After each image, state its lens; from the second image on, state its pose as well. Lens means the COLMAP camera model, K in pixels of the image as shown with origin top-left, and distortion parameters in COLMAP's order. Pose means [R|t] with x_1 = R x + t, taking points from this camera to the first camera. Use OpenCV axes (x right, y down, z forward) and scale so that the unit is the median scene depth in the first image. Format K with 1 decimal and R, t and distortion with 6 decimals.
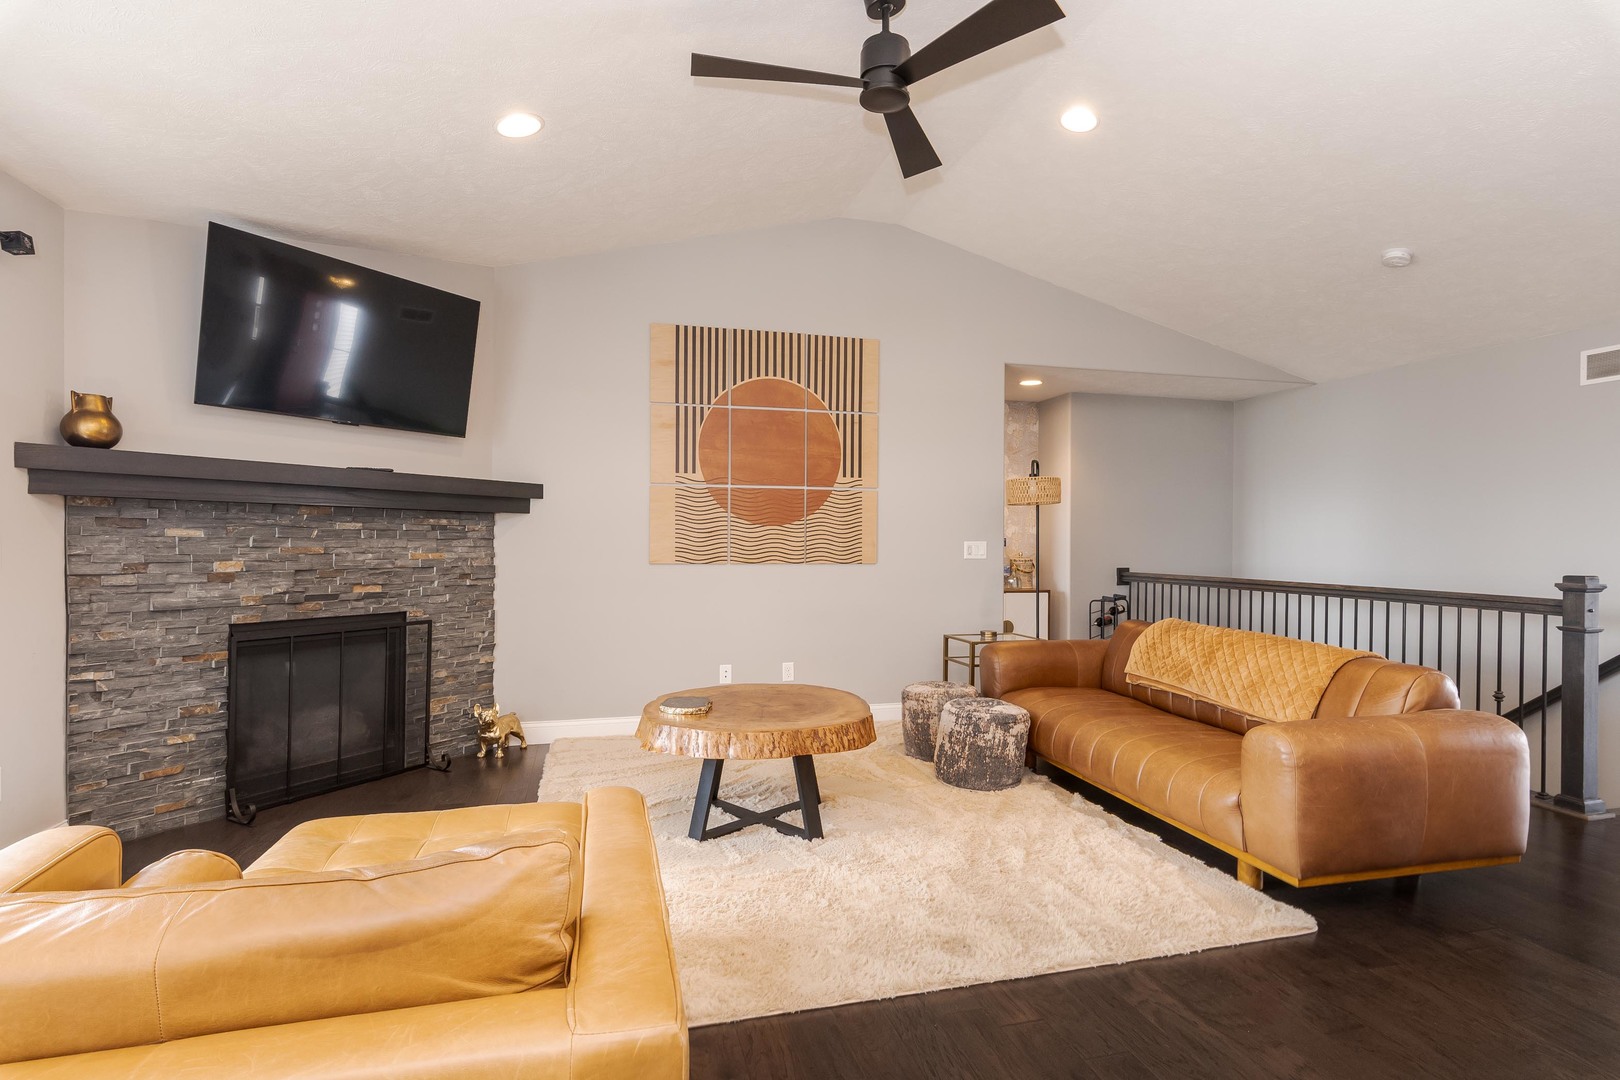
lens RADIAL K [[834.5, 0, 811.2], [0, 834.5, 546.9], [0, 0, 1]] dist [0.004290, -0.000689]
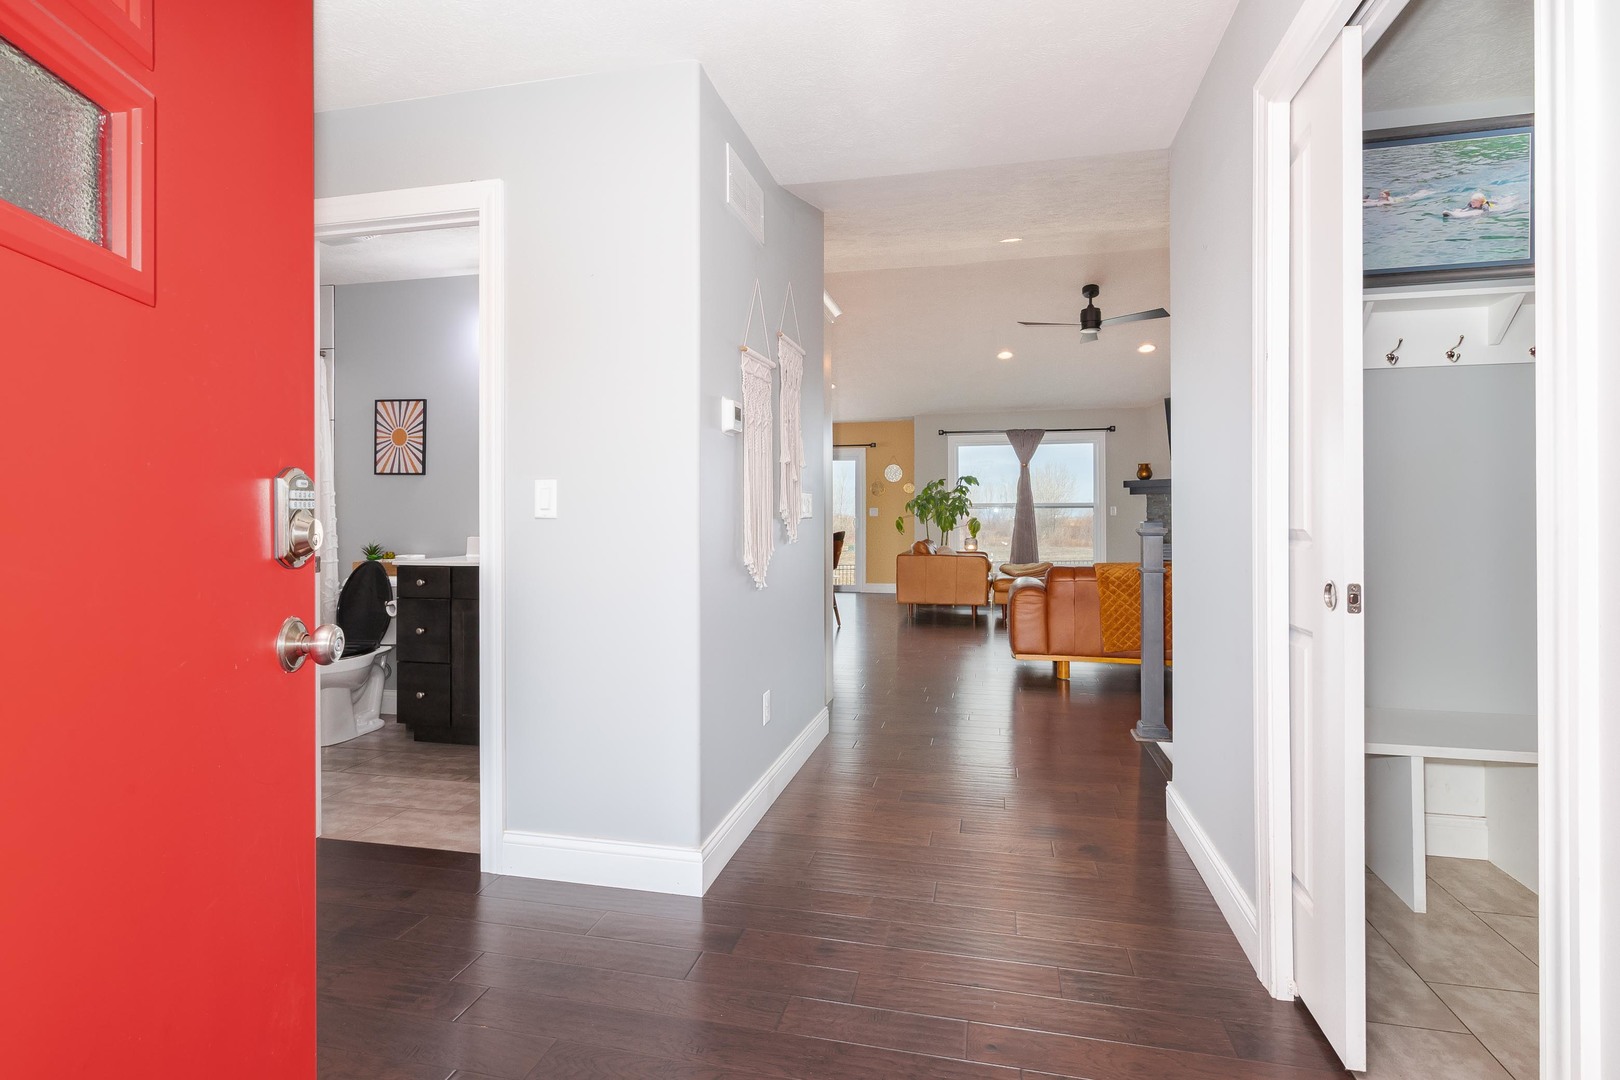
lens RADIAL K [[785.0, 0, 813.0], [0, 785.0, 513.9], [0, 0, 1]] dist [-0.005533, -0.000985]
pose [[-0.490828, -0.007025, -0.871228, 1.685715], [-0.009620, 0.999950, -0.002643, 0.024365], [0.871203, 0.007084, -0.490872, 0.950197]]
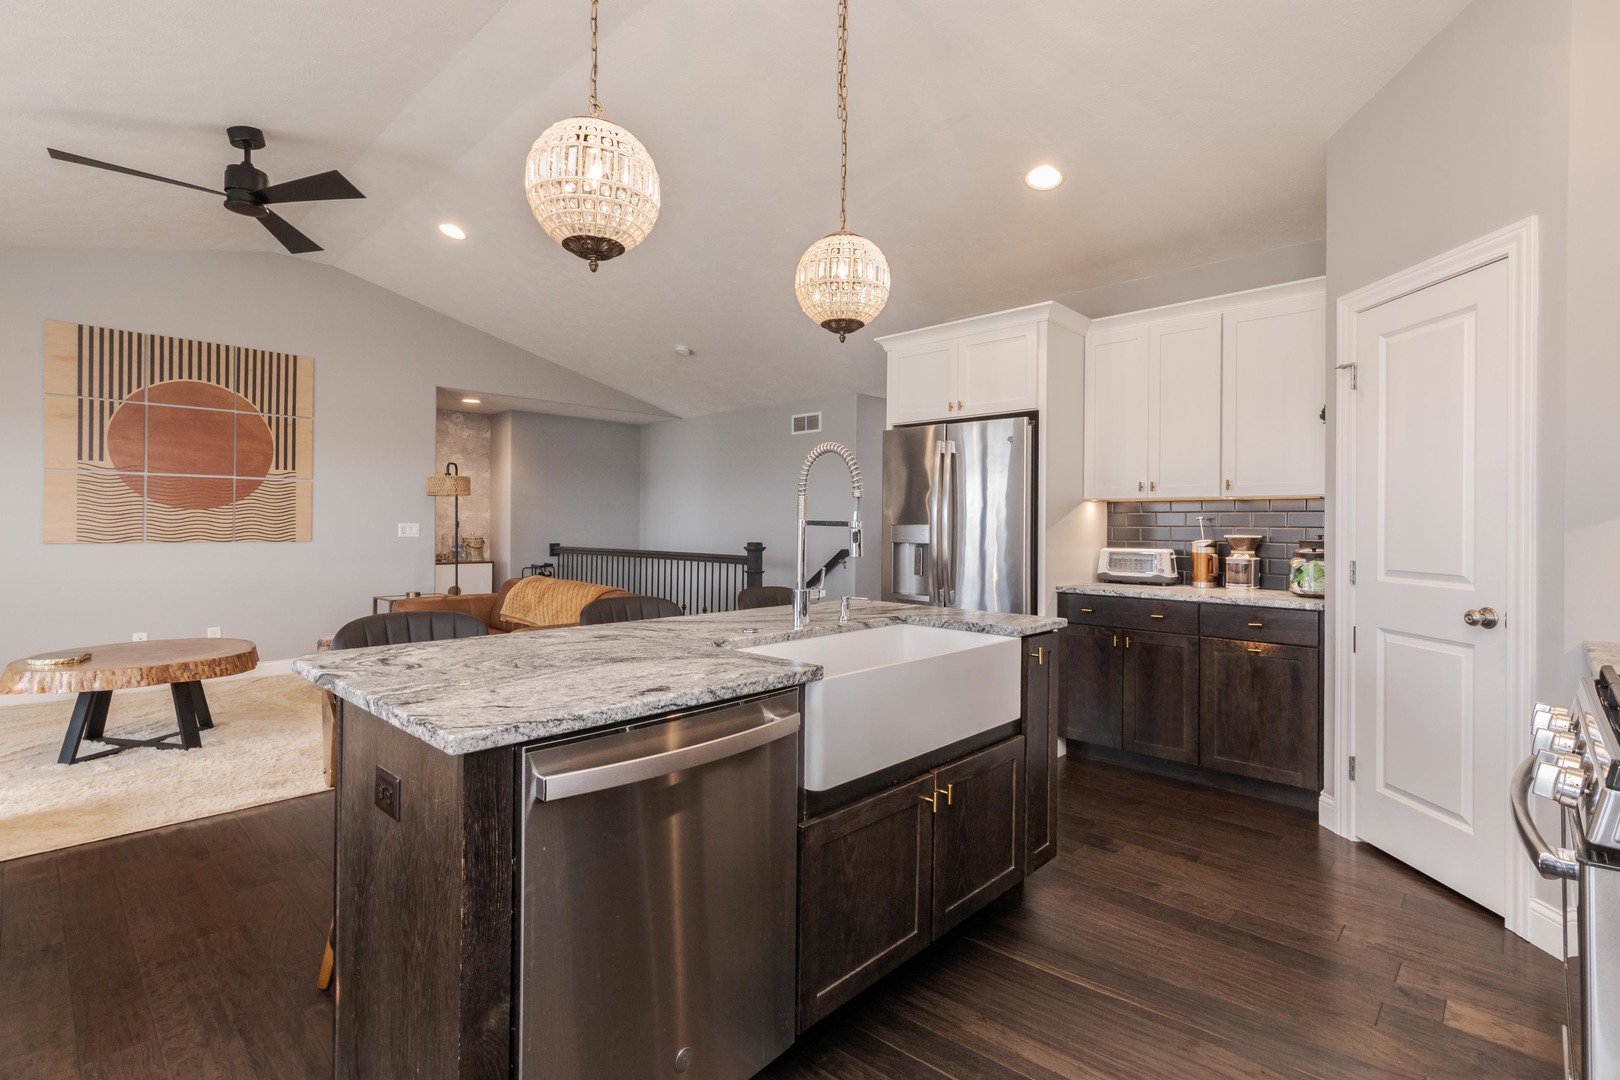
lens RADIAL K [[751.0, 0, 833.4], [0, 751.0, 523.4], [0, 0, 1]] dist [0.001604, 0.000413]
pose [[0.847081, 0.001557, 0.531462, 0.173054], [0.002912, 0.999967, -0.007570, 0.005409], [-0.531456, 0.007960, 0.847049, -0.408537]]
